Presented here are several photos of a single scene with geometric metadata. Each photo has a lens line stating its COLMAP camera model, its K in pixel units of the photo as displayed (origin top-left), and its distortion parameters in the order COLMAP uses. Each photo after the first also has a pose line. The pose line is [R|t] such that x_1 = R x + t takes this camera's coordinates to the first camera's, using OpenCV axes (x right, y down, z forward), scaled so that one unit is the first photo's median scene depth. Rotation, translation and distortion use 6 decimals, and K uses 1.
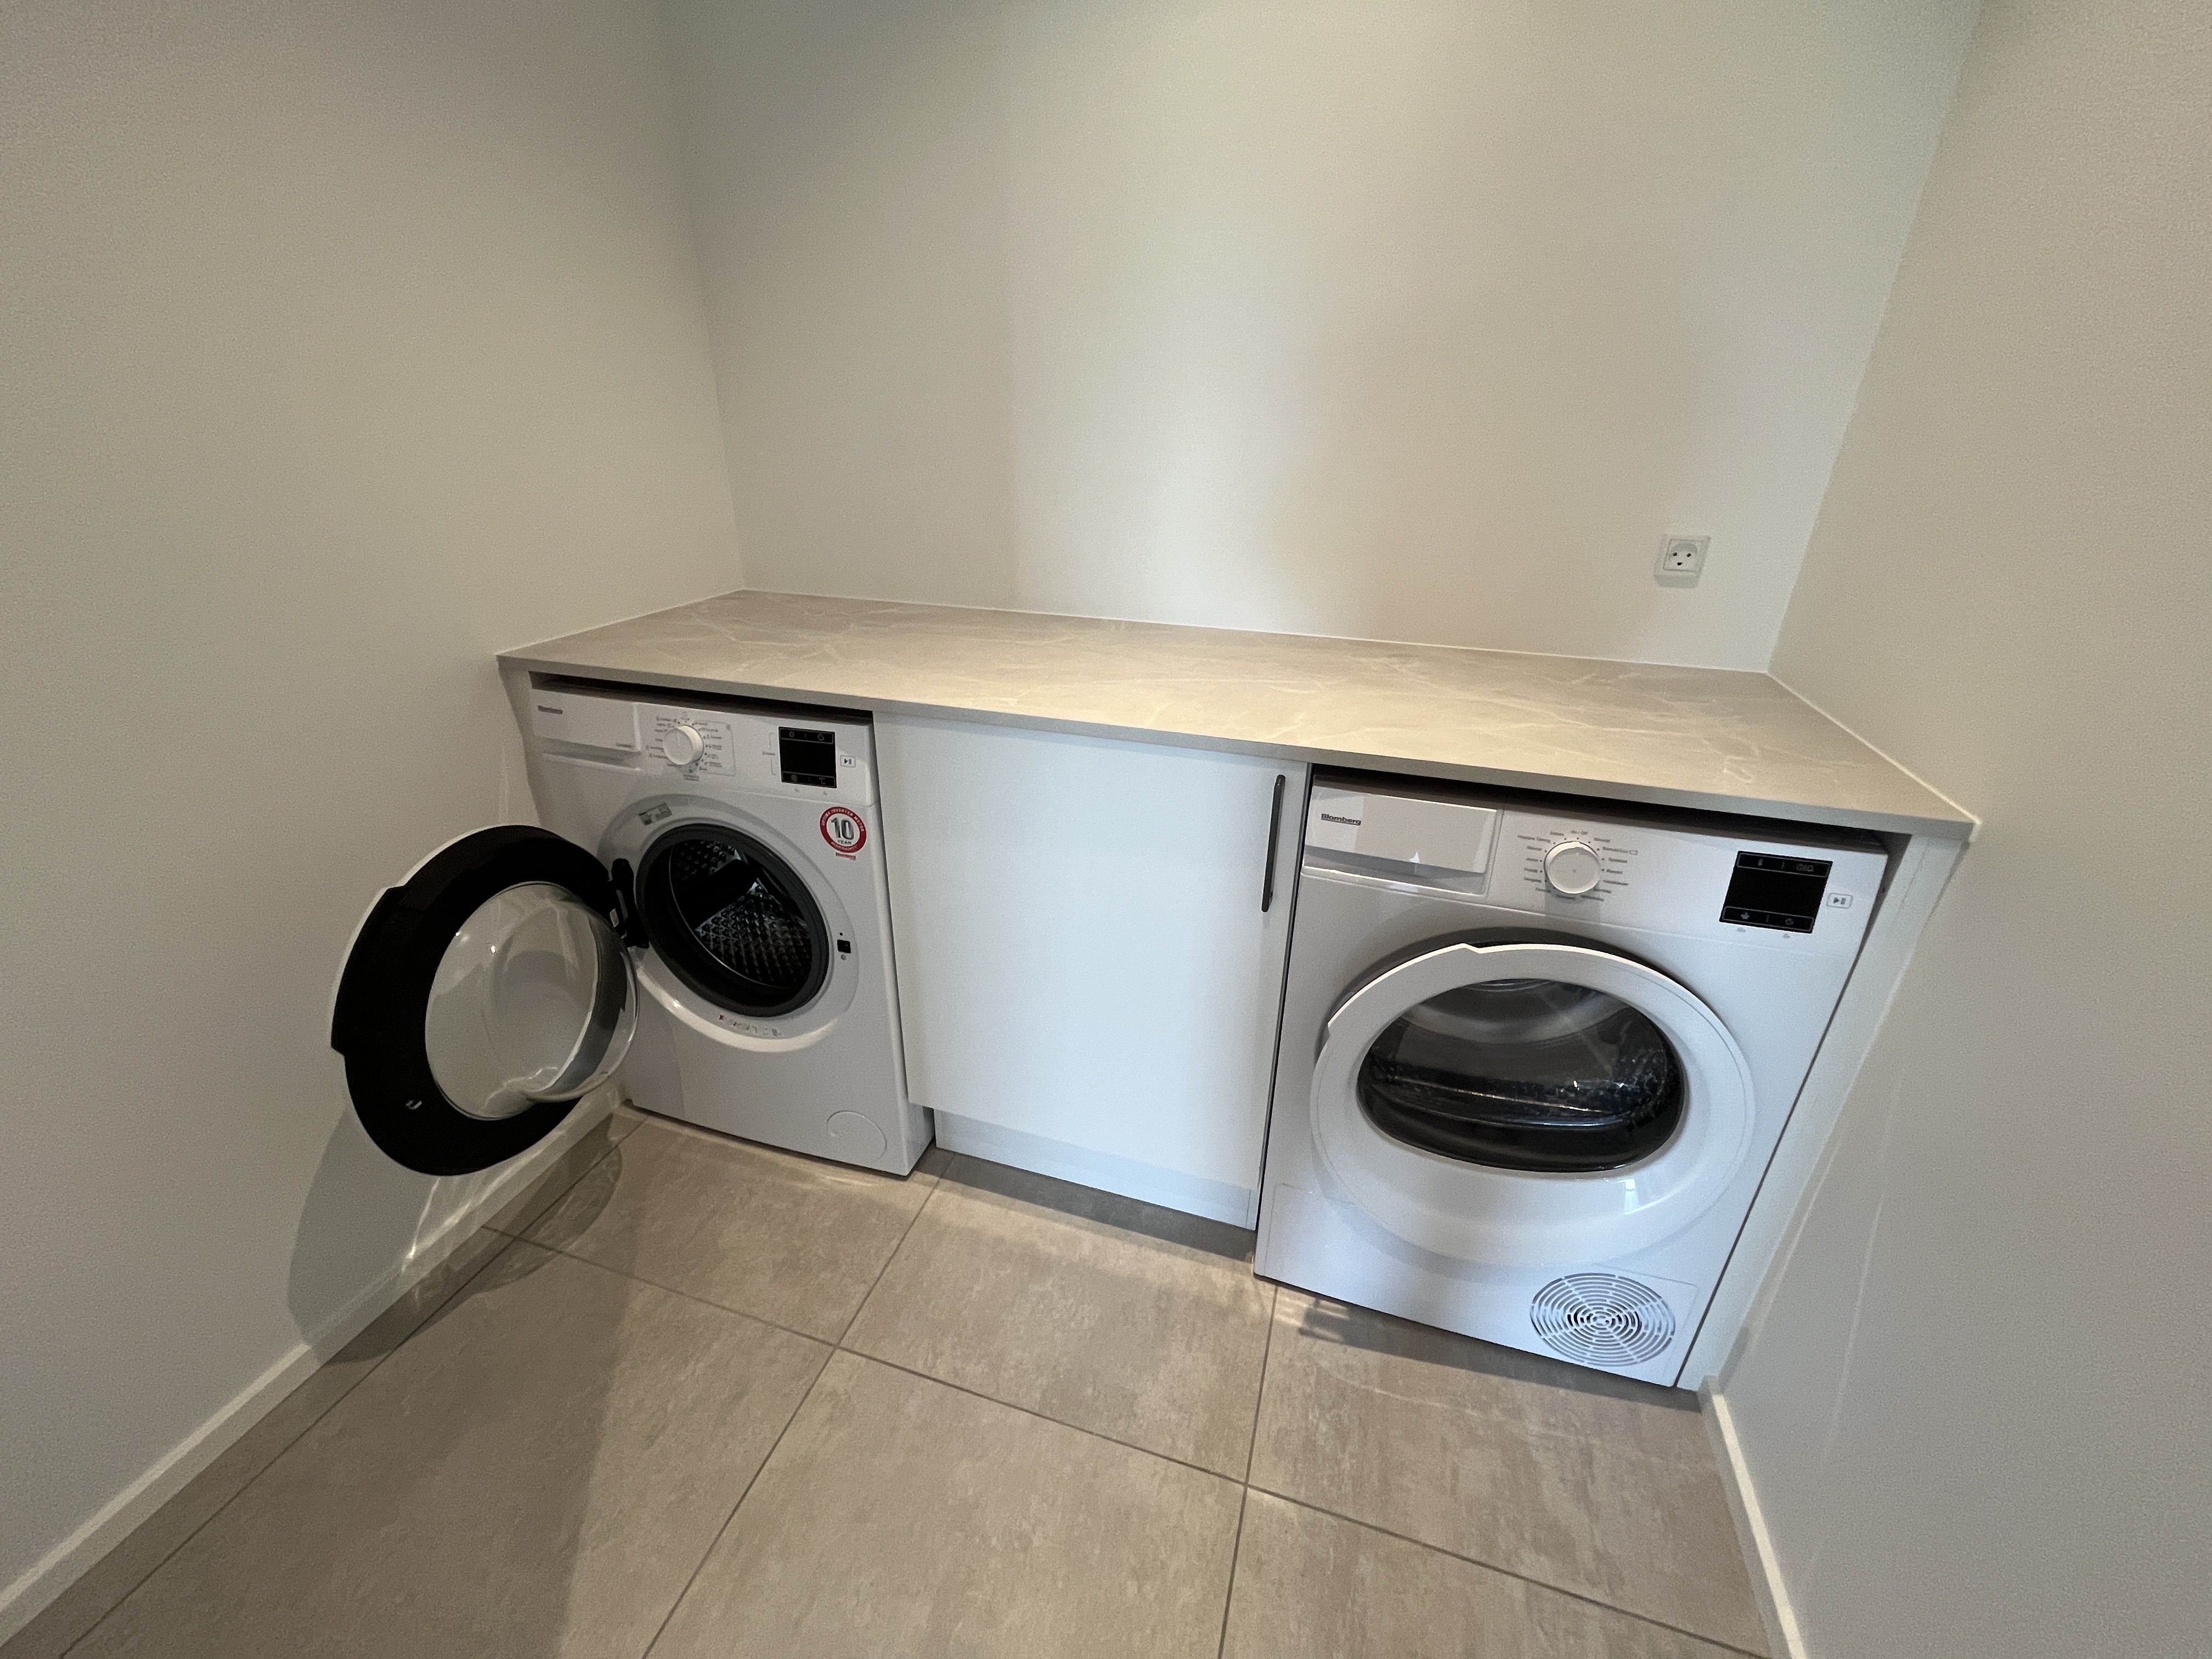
lens RADIAL K [[891.4, 0, 1104.3], [0, 891.4, 822.1], [0, 0, 1]] dist [-0.000374, 0.000445]
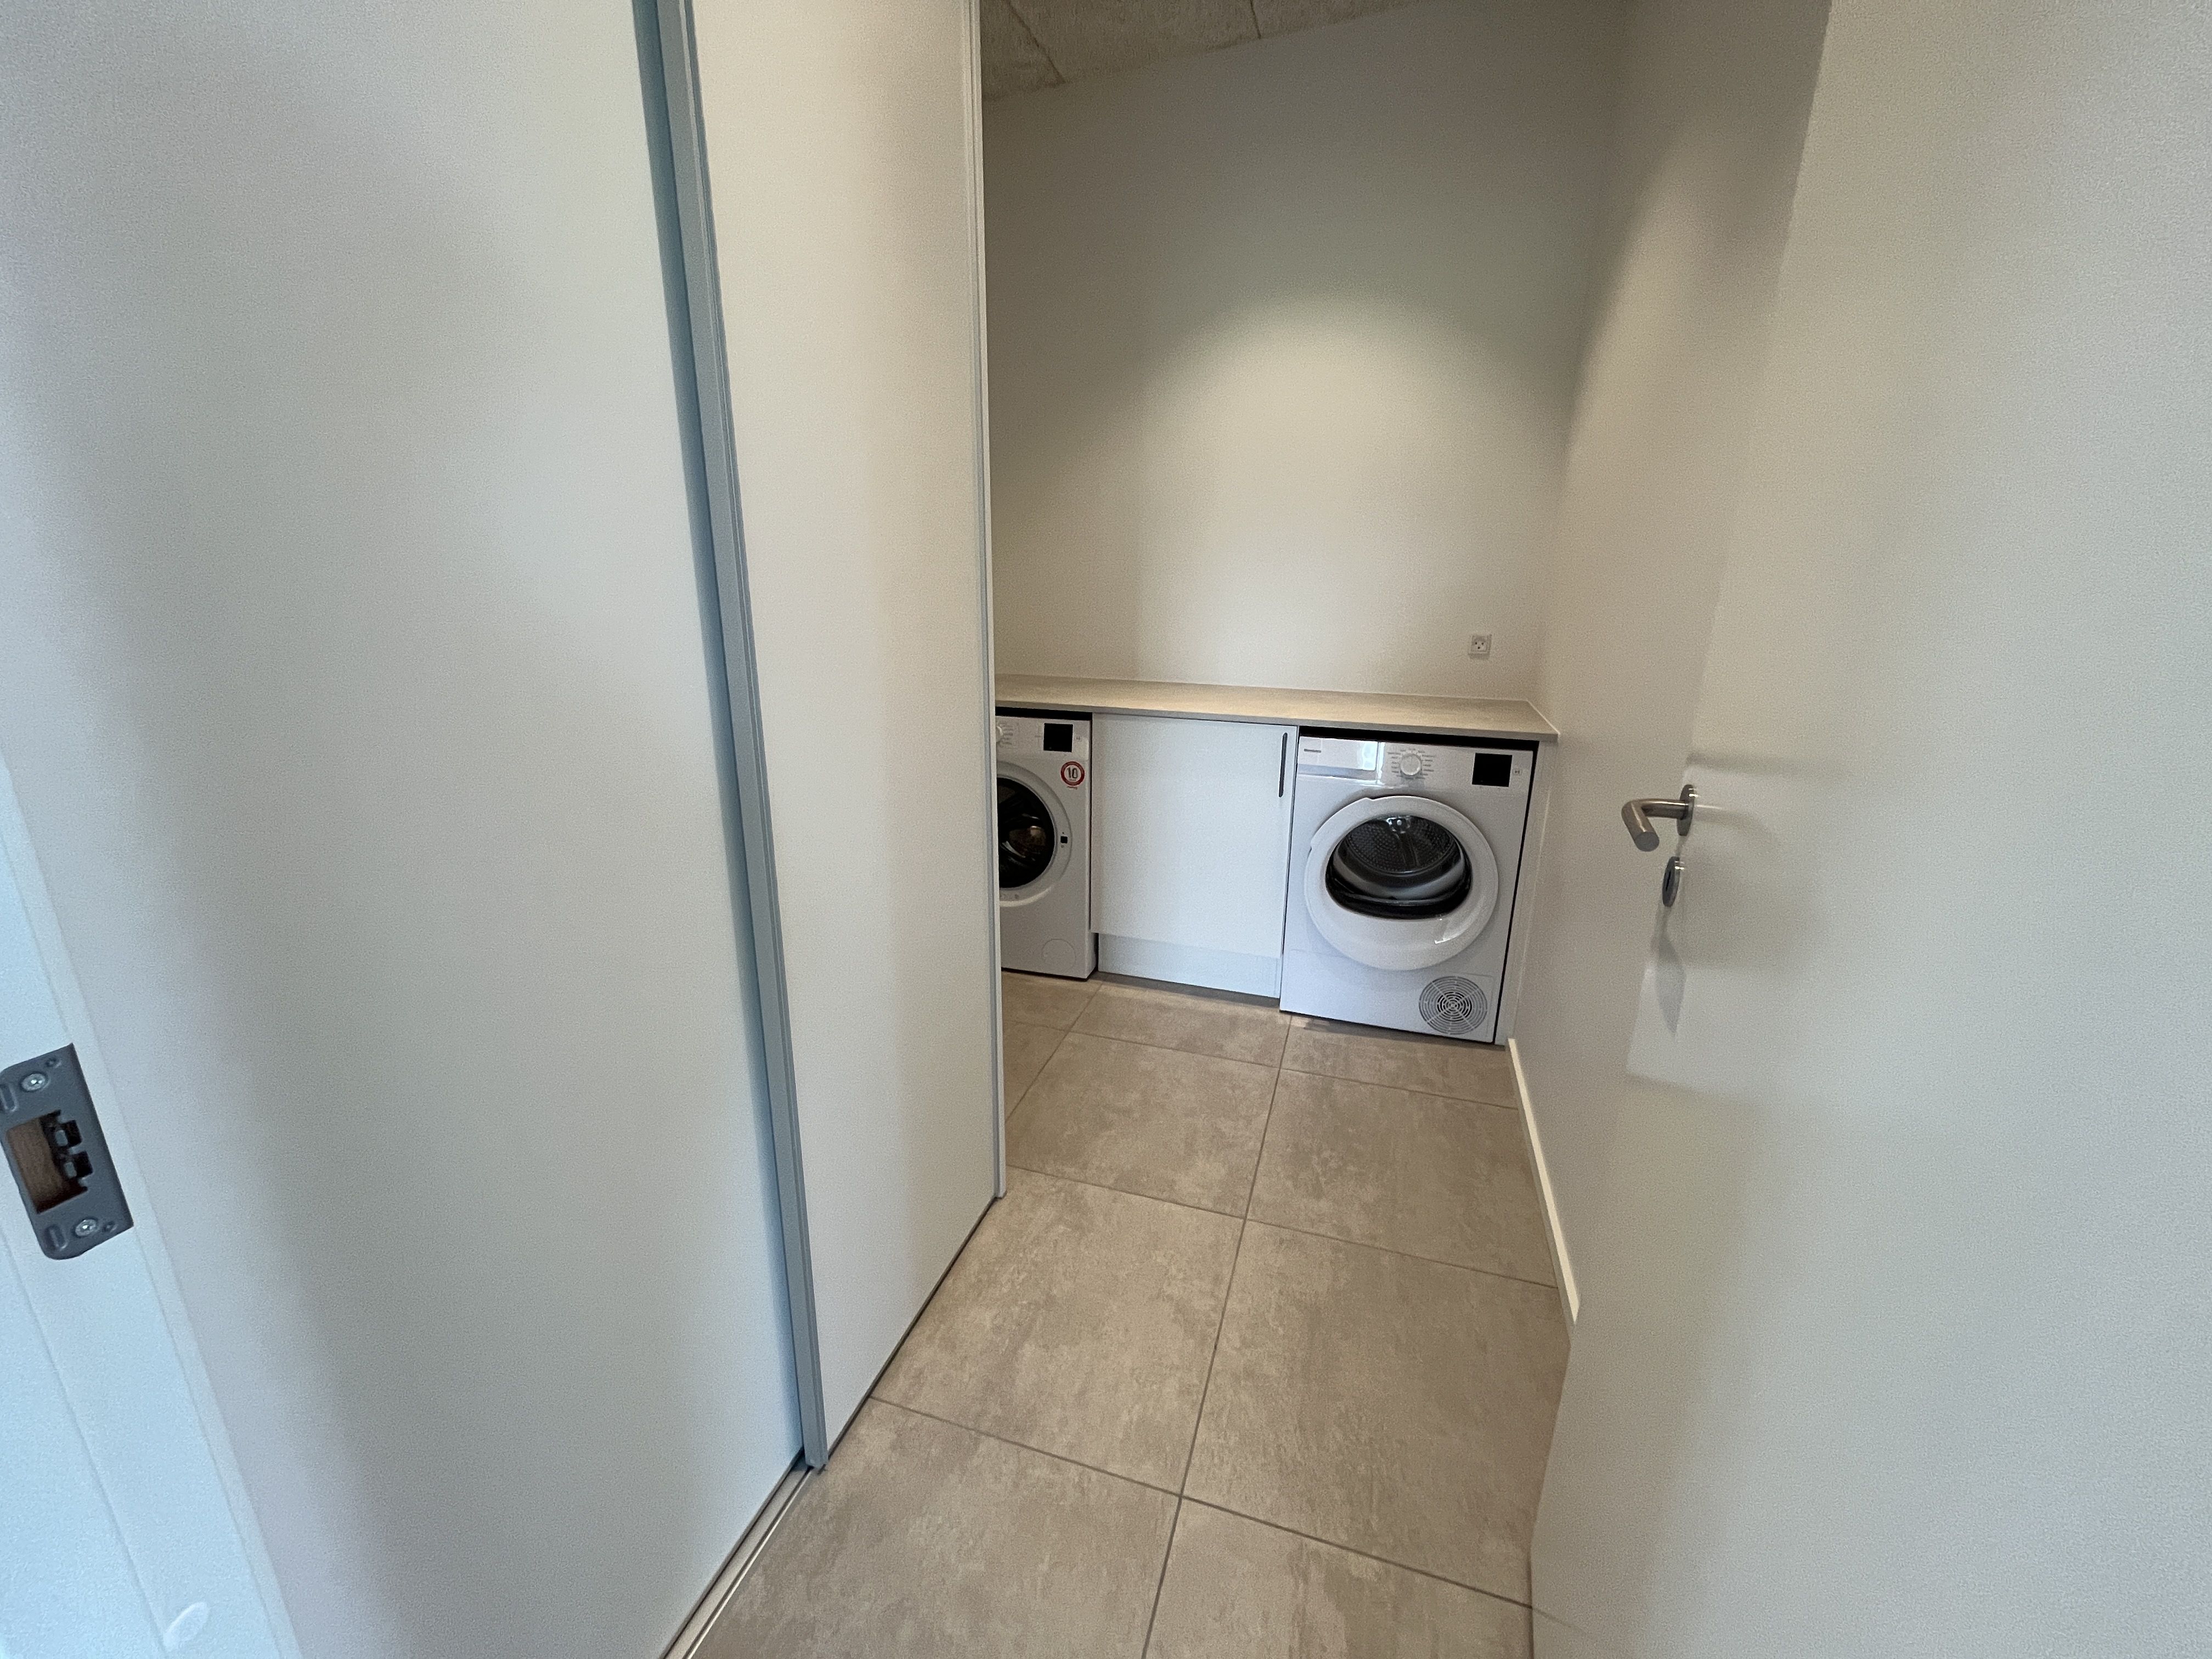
lens RADIAL K [[891.4, 0, 1102.5], [0, 891.4, 827.6], [0, 0, 1]] dist [-0.000374, 0.000445]
pose [[0.999978, -0.003974, -0.005269, -0.228949], [0.003212, 0.990499, -0.137483, 0.443023], [0.005765, 0.137464, 0.990490, -1.082917]]
